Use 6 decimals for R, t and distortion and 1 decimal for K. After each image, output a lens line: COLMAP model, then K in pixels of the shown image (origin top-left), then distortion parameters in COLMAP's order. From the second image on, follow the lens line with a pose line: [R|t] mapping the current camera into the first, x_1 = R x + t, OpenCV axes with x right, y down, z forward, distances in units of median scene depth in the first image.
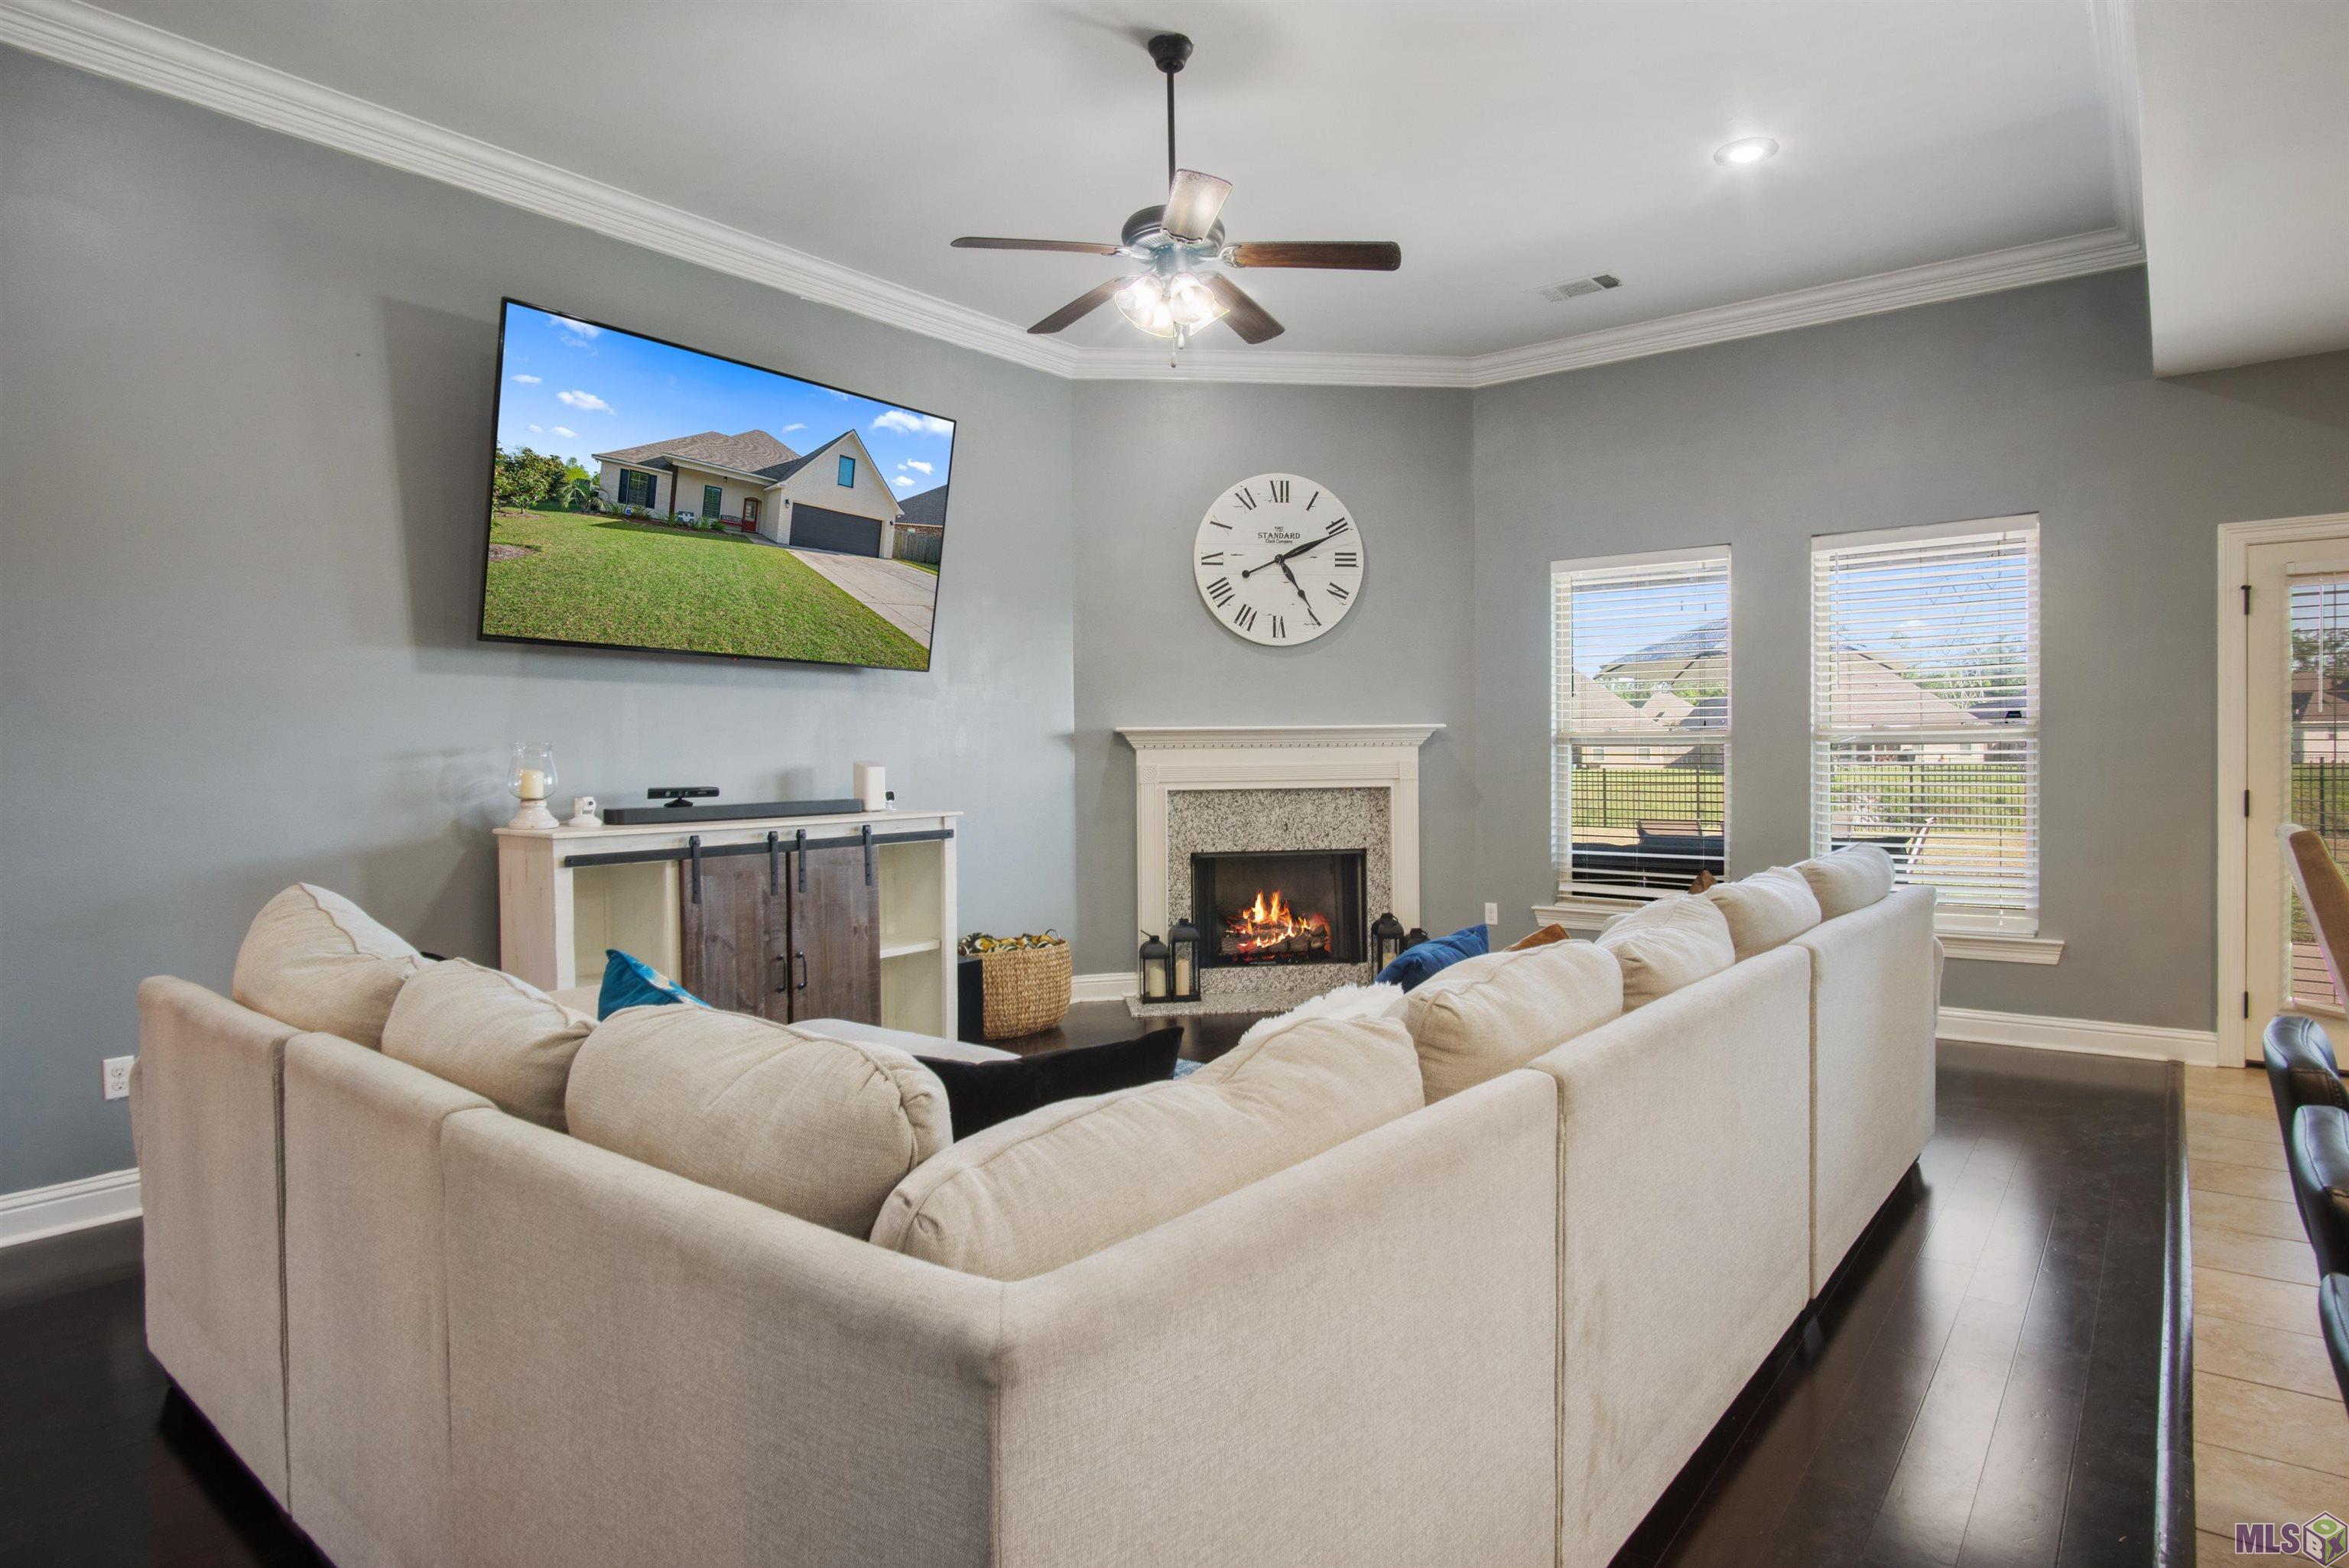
lens RADIAL K [[1280.8, 0, 1175.3], [0, 1280.8, 776.7], [0, 0, 1]] dist [-0.015473, -0.001142]
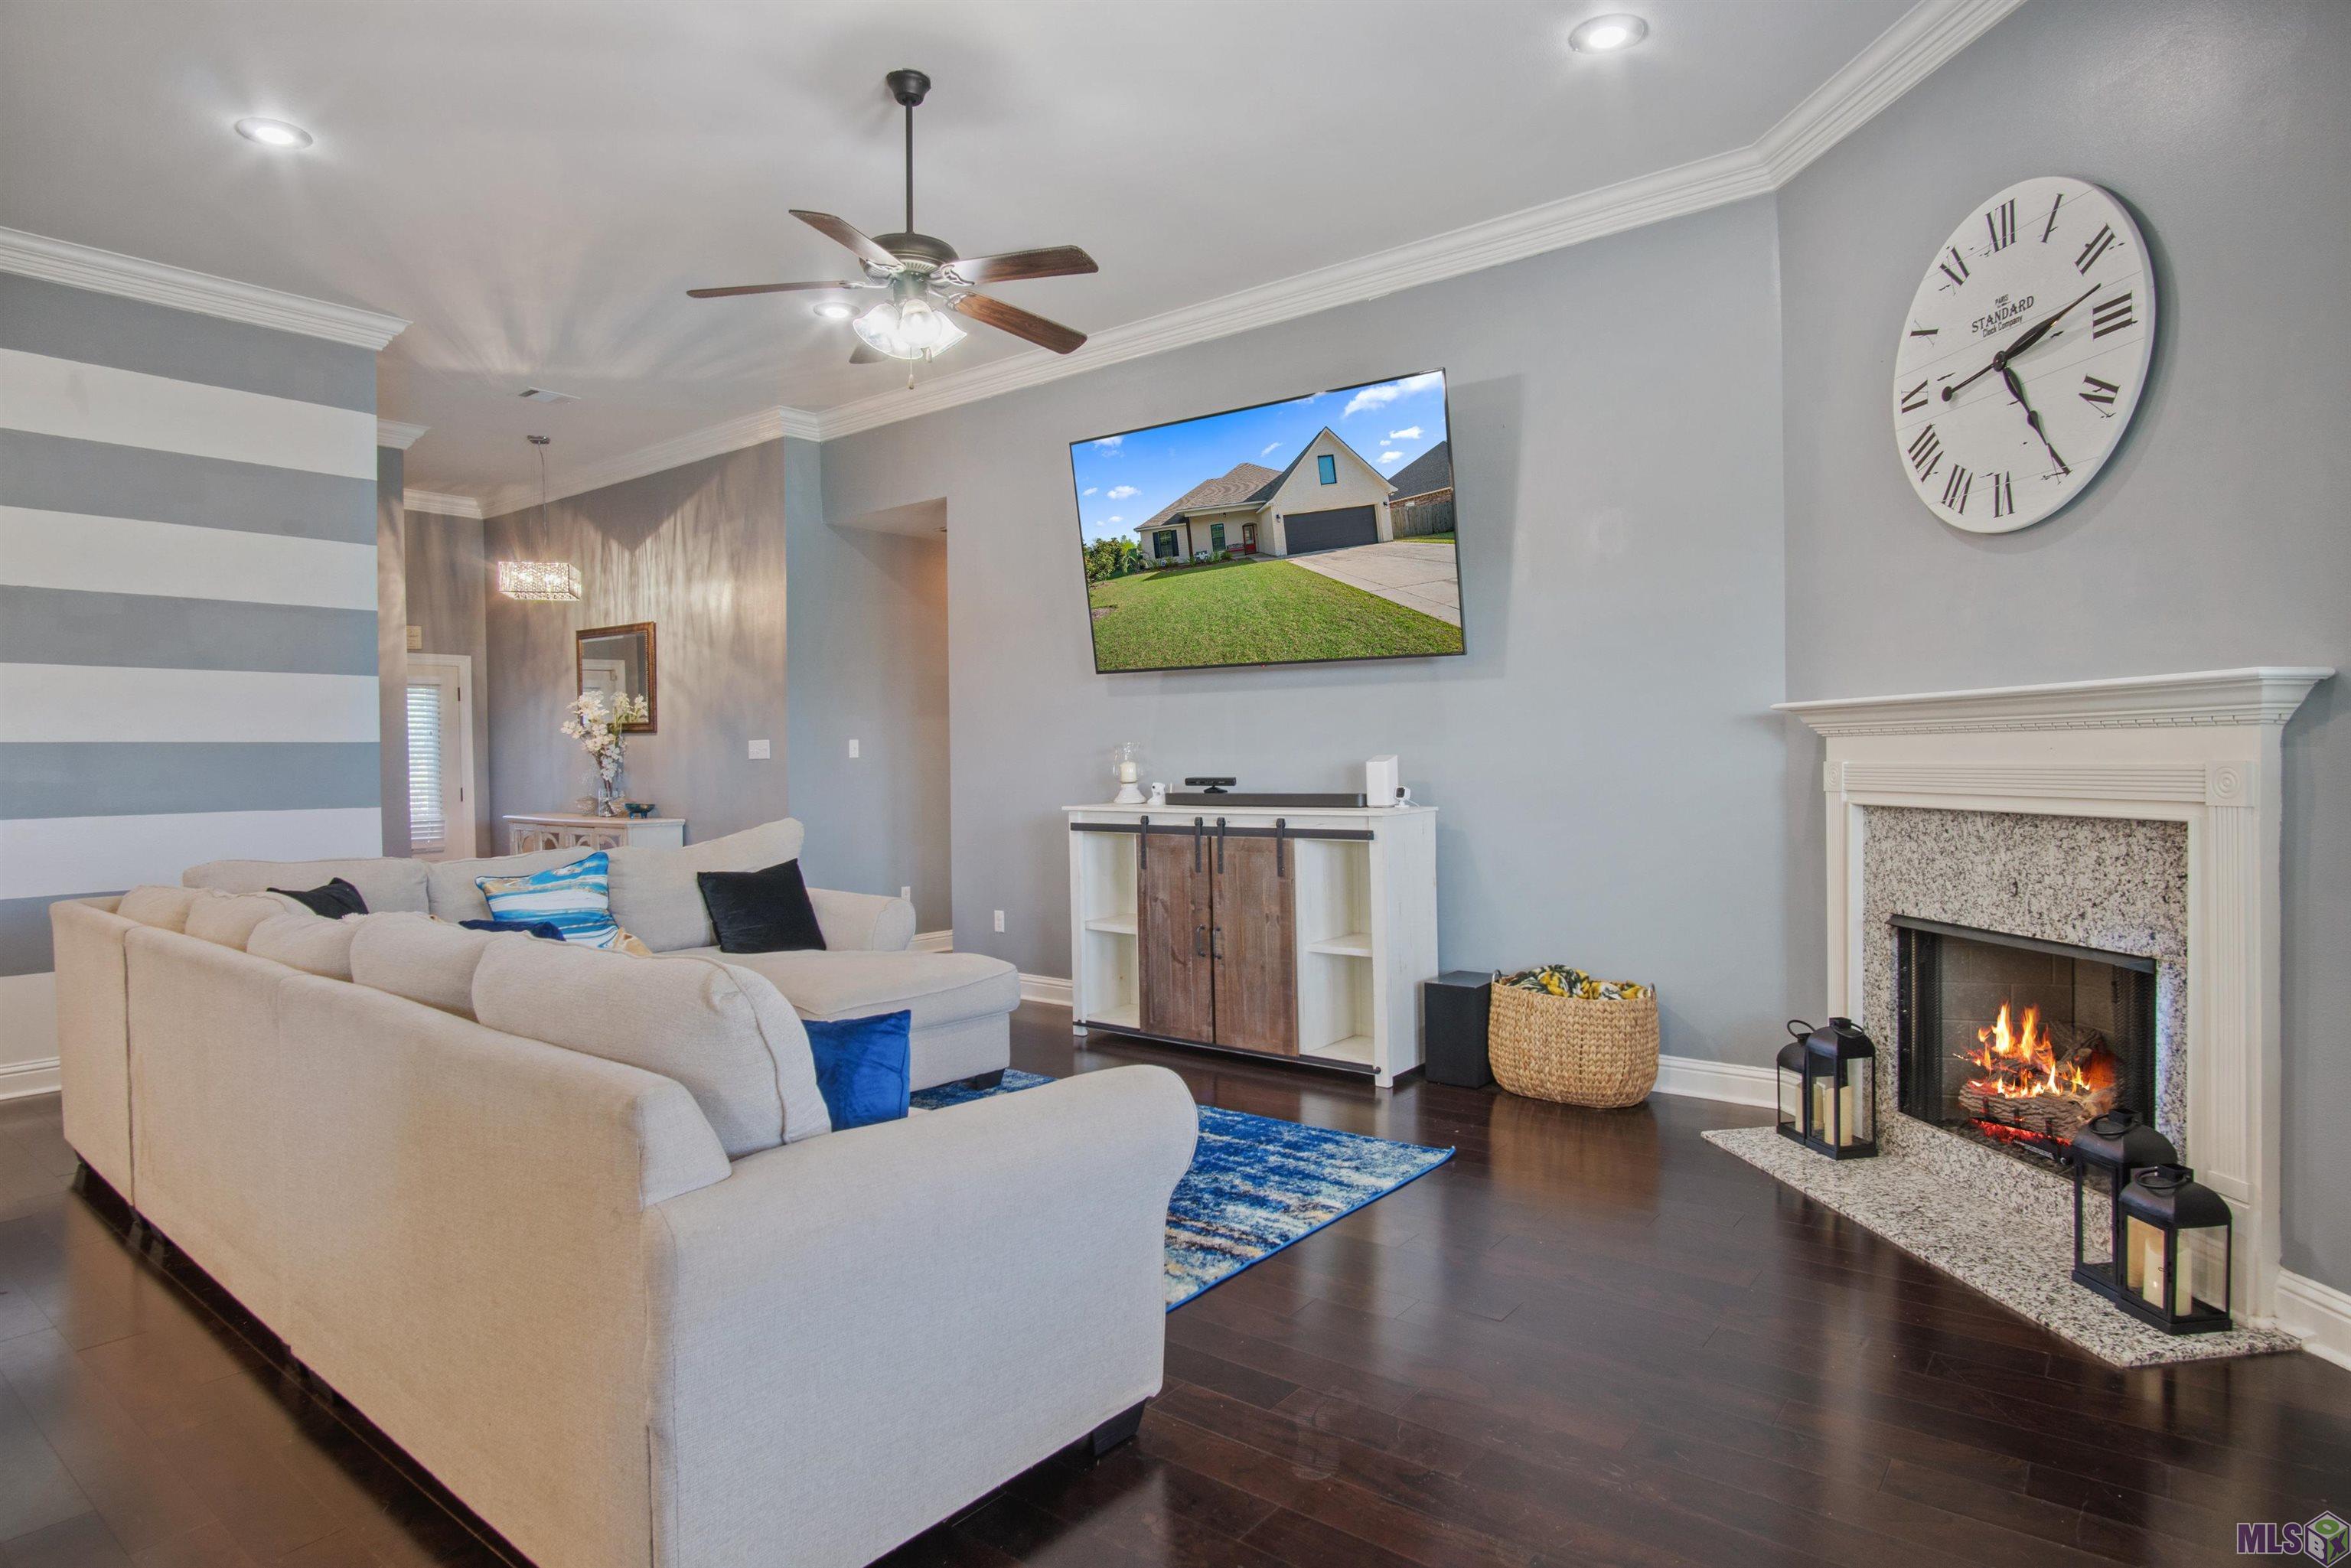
lens RADIAL K [[1307.9, 0, 1175.5], [0, 1307.9, 784.0], [0, 0, 1]] dist [-0.095847, 0.031534]
pose [[-0.022537, 0.035387, -0.999120, 0.792910], [0.001817, 0.999373, 0.035355, -0.026849], [0.999744, -0.001018, -0.022587, 0.915532]]
